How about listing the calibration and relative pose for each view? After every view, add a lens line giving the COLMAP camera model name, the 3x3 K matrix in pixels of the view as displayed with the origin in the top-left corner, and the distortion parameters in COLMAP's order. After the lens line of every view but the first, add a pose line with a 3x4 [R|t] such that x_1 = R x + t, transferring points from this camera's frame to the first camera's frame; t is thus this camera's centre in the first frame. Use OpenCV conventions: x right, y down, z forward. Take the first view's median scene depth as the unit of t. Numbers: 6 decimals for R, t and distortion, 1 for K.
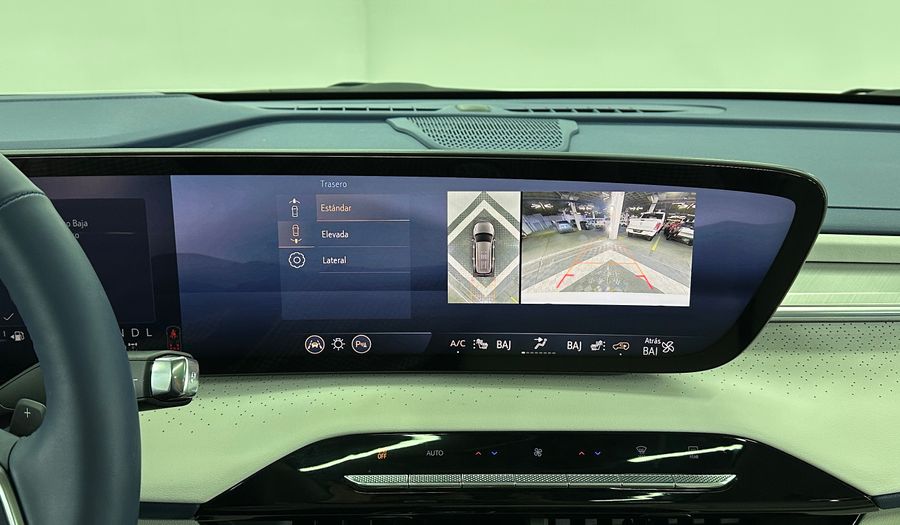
lens RADIAL K [[896.7, 0, 445.2], [0, 896.7, 237.2], [0, 0, 1]] dist [0.181513, -0.350233]
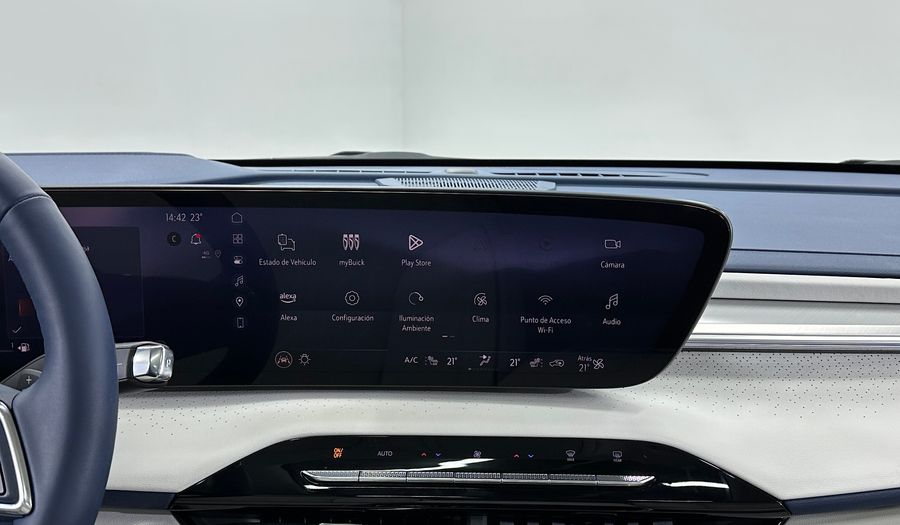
lens RADIAL K [[1019.5, 0, 450.0], [0, 1019.5, 262.5], [0, 0, 1]] dist [0.227909, -0.454148]
pose [[0.998454, 0.007806, -0.055034, 0.130858], [-0.013127, 0.995199, -0.096993, 0.120139], [0.054012, 0.097565, 0.993762, -0.267808]]
